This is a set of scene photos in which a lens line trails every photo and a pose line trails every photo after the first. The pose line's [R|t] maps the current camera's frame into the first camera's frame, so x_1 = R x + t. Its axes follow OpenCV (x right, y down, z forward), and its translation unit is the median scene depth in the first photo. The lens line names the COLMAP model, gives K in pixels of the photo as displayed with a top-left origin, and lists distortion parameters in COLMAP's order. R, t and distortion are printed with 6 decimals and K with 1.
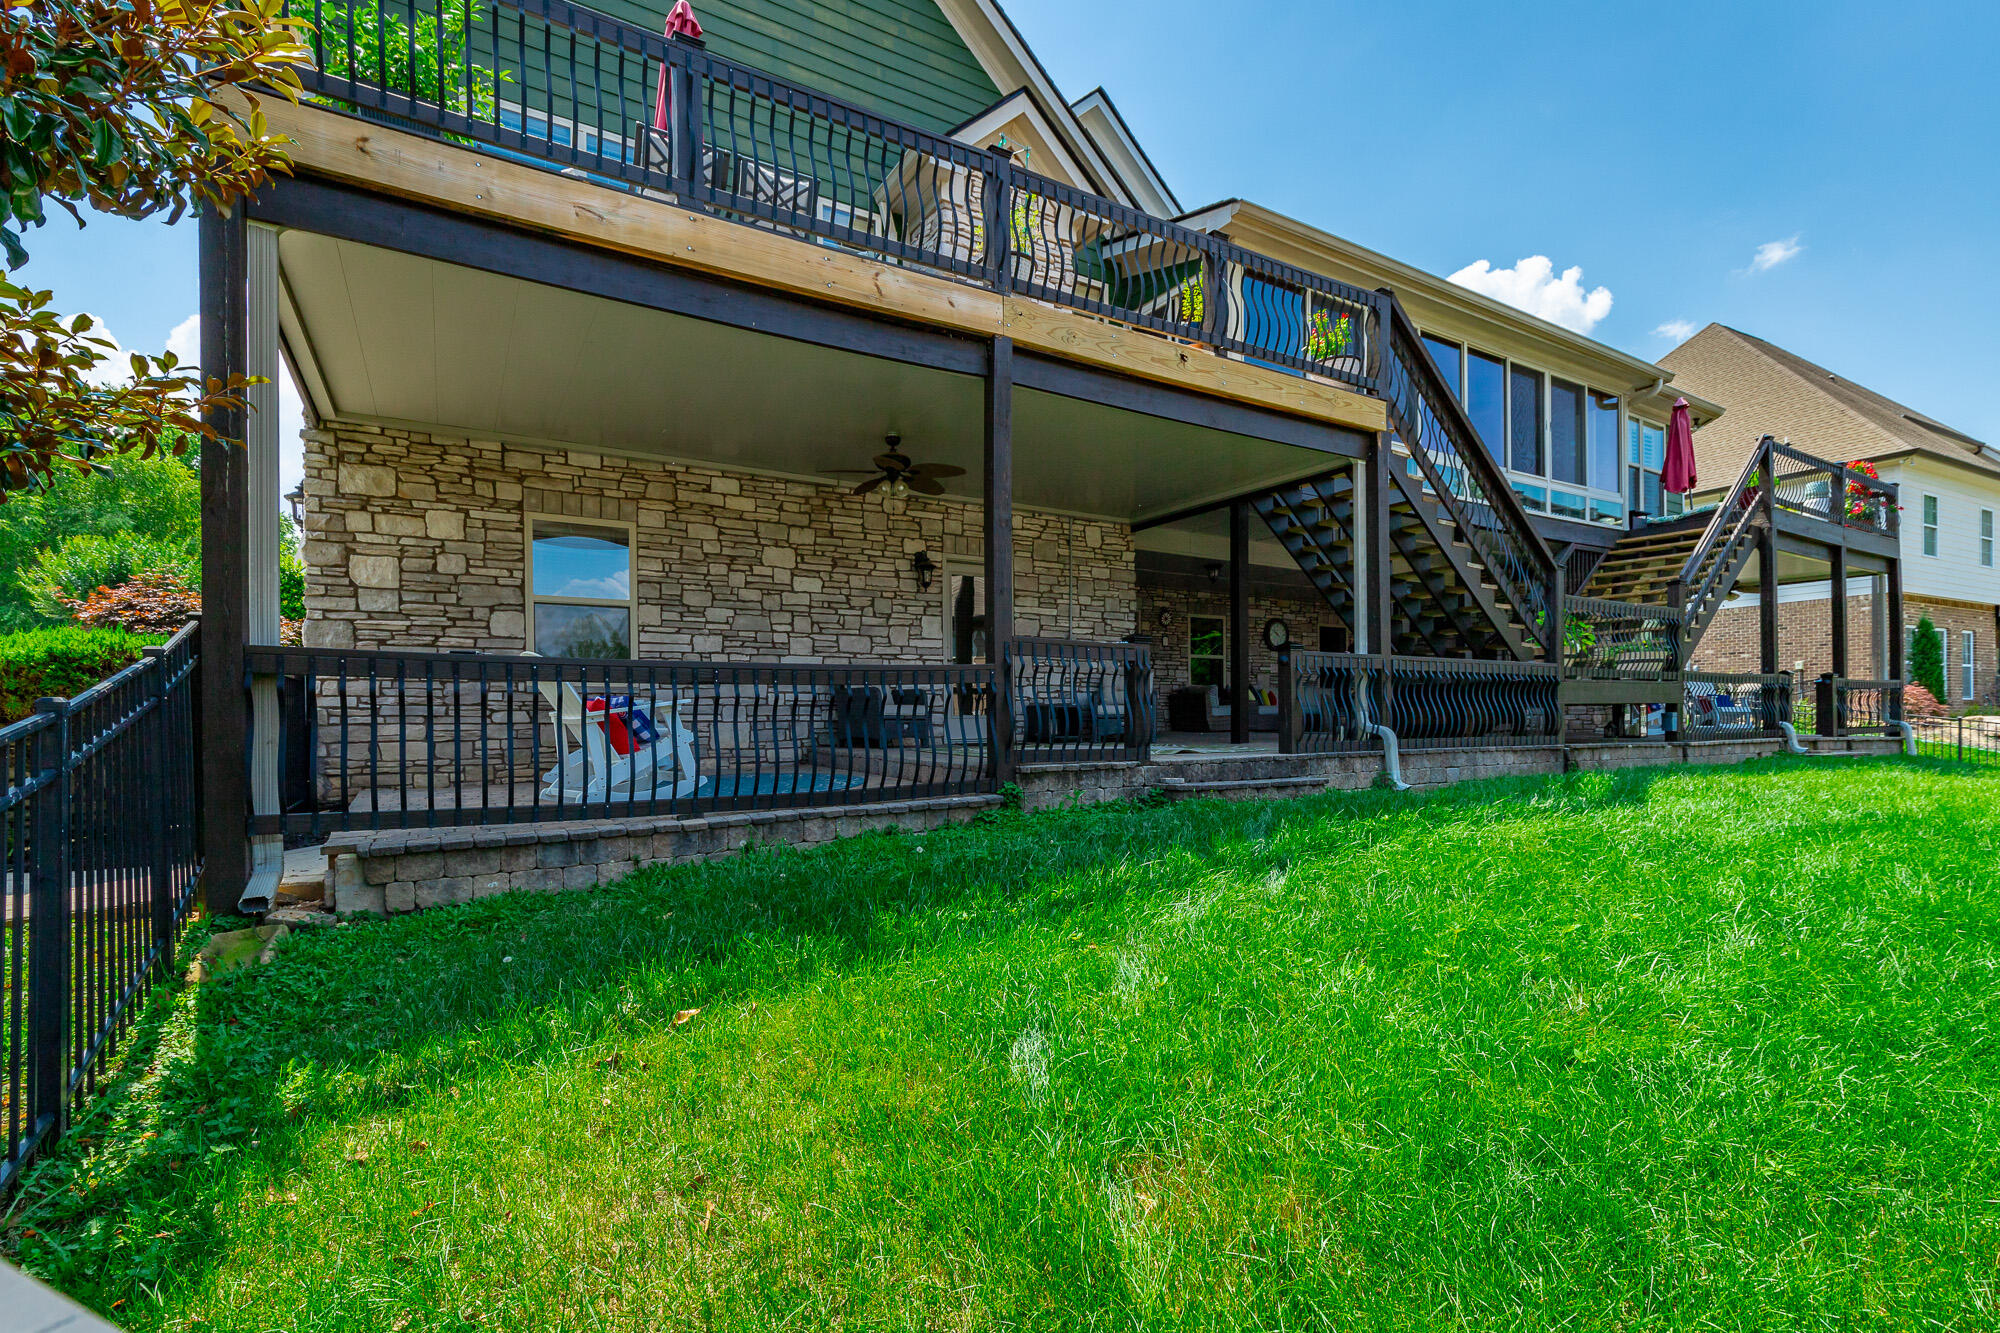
lens RADIAL K [[917.4, 0, 1003.0], [0, 917.4, 684.8], [0, 0, 1]] dist [0.002252, 0.000148]
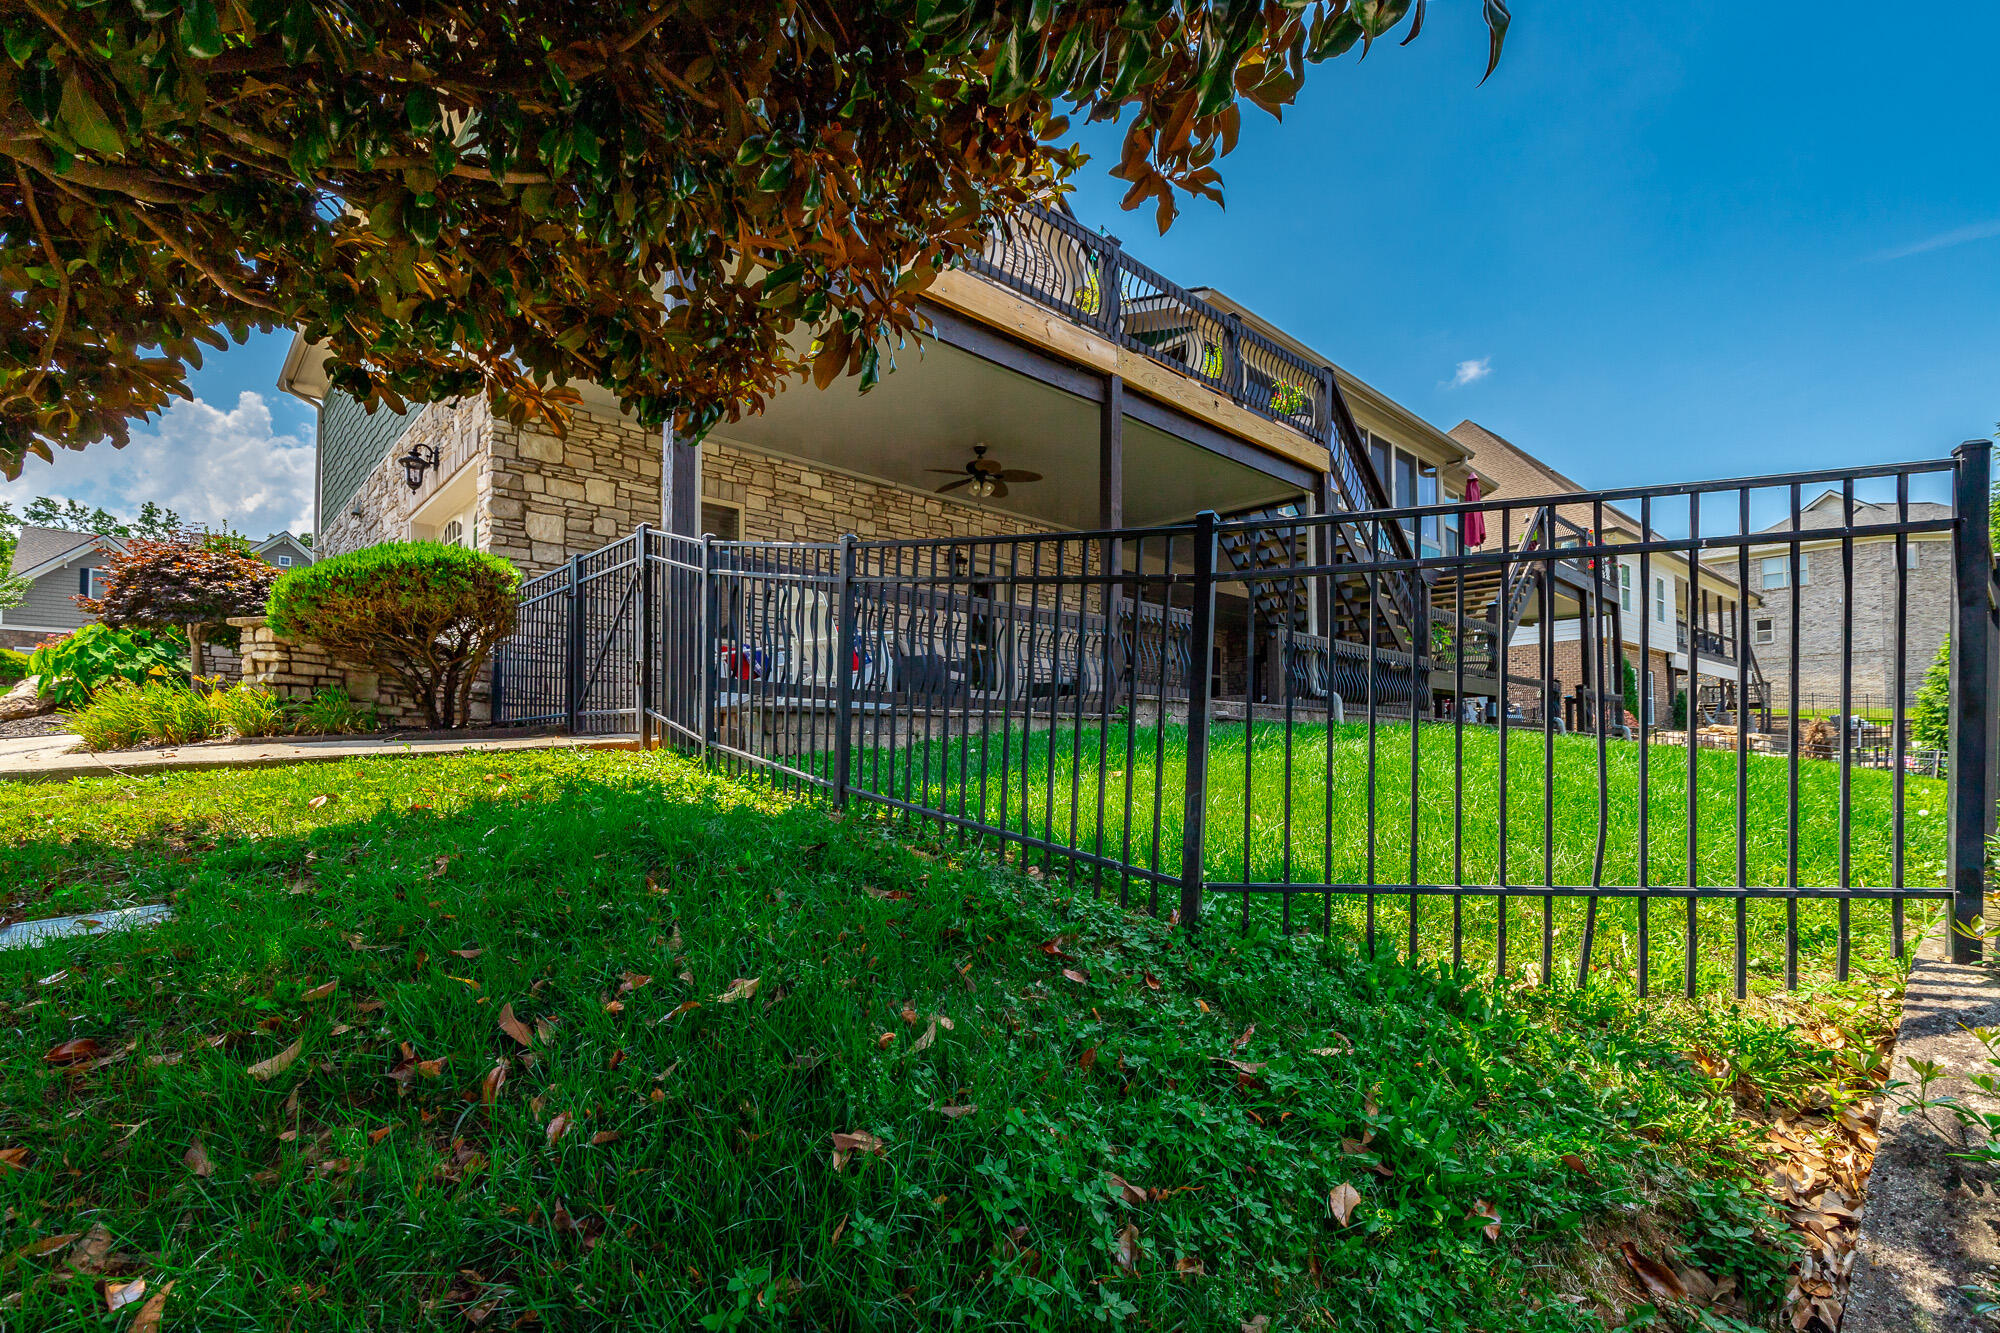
lens RADIAL K [[926.7, 0, 1003.0], [0, 926.7, 714.7], [0, 0, 1]] dist [0.008570, 0.000045]
pose [[0.976772, 0.015952, 0.213685, -0.348384], [-0.011543, 0.999694, -0.021863, 0.119648], [-0.213968, 0.018889, 0.976658, -0.230317]]
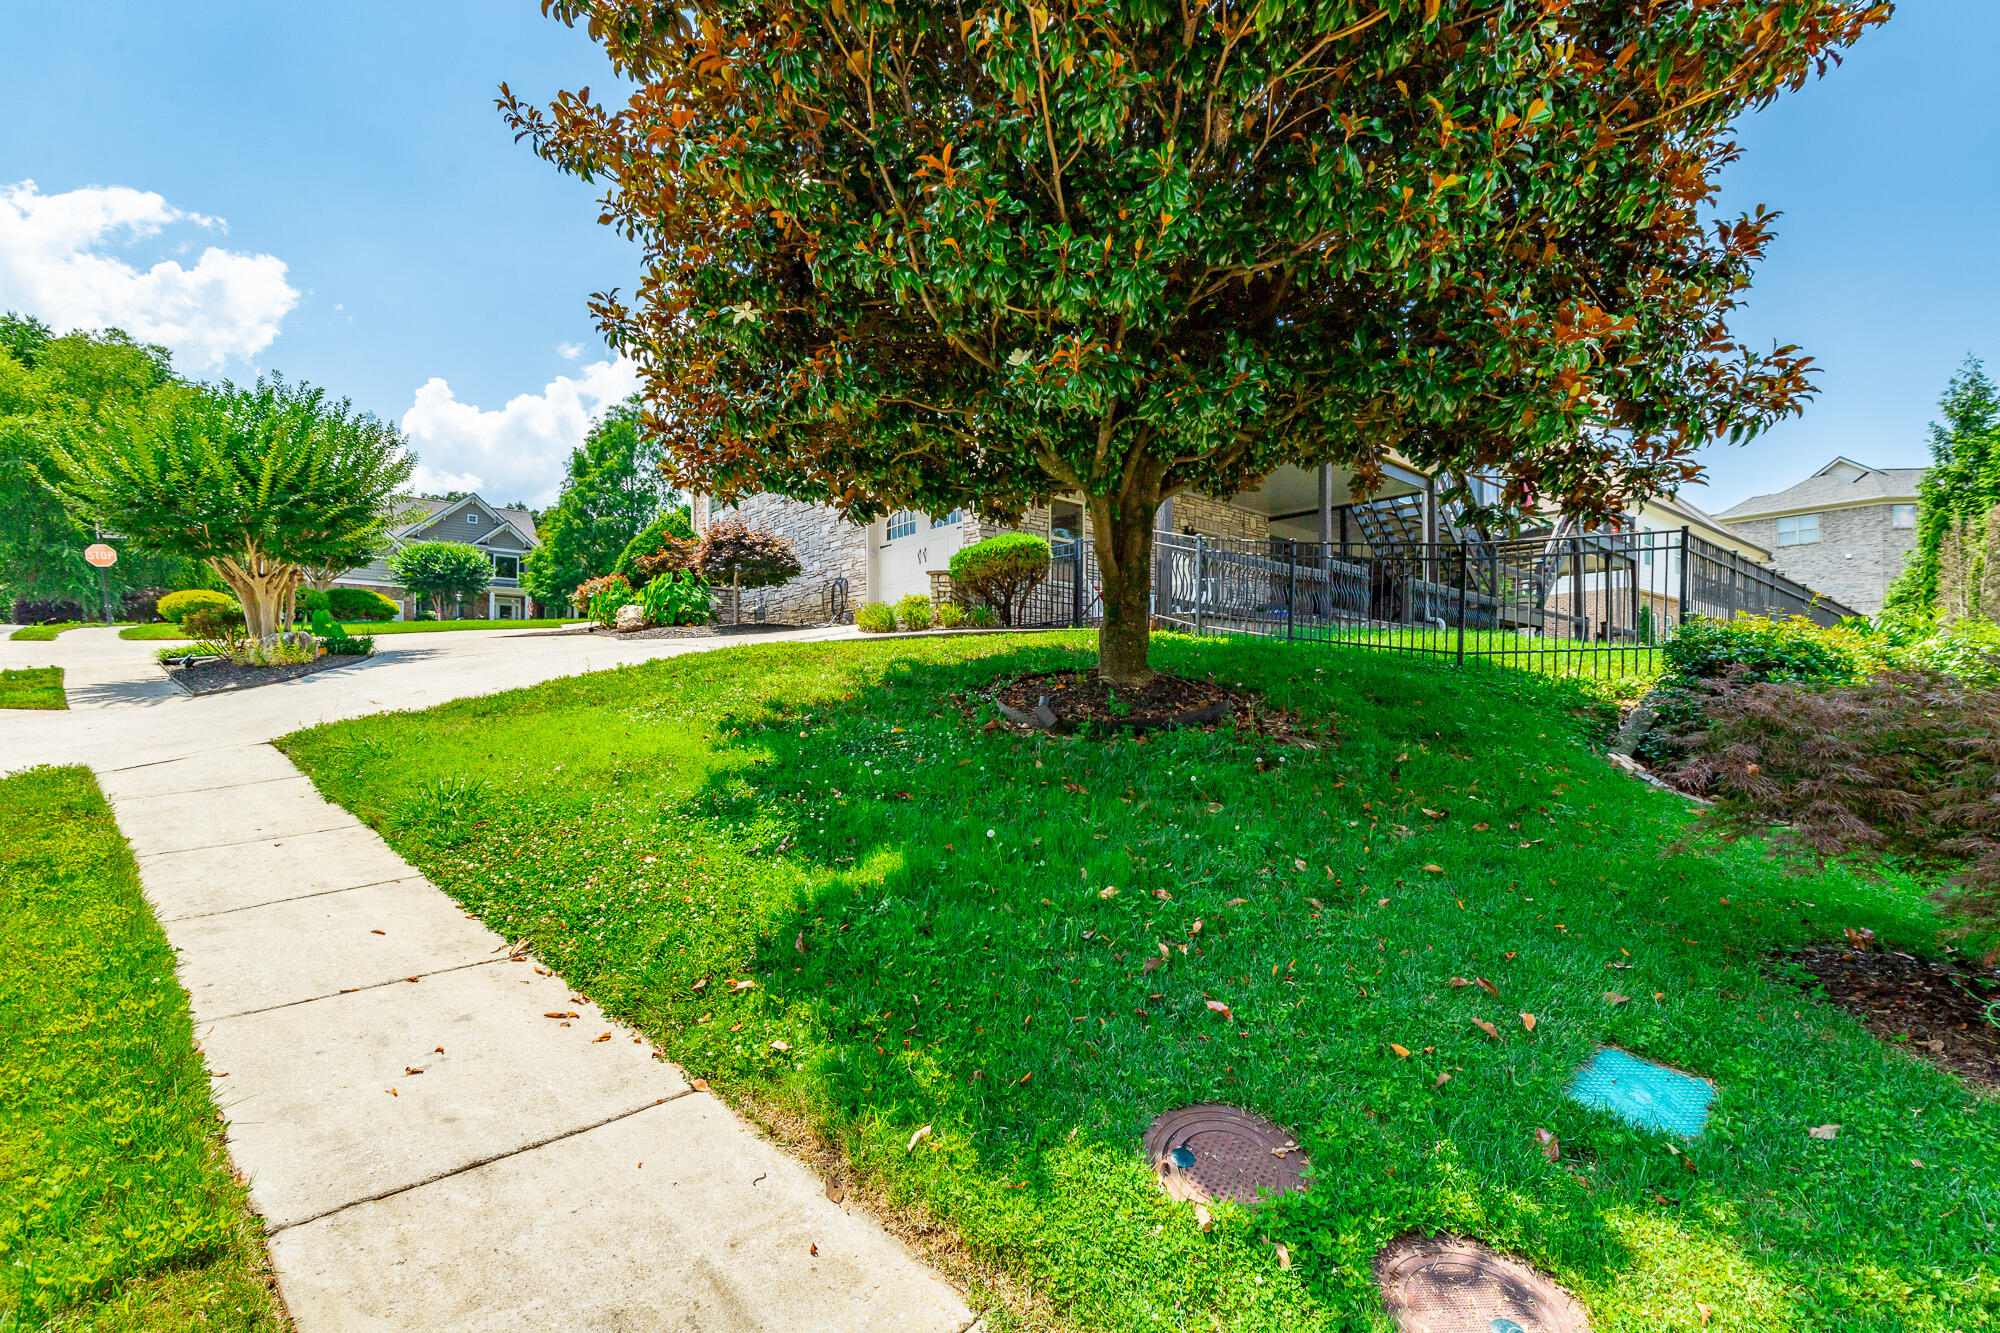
lens RADIAL K [[926.7, 0, 1010.9], [0, 926.7, 674.9], [0, 0, 1]] dist [0.002340, 0.000794]
pose [[0.982096, 0.019980, 0.187320, -0.955543], [-0.017982, 0.999762, -0.012358, 0.224886], [-0.187523, 0.008768, 0.982221, -0.921868]]
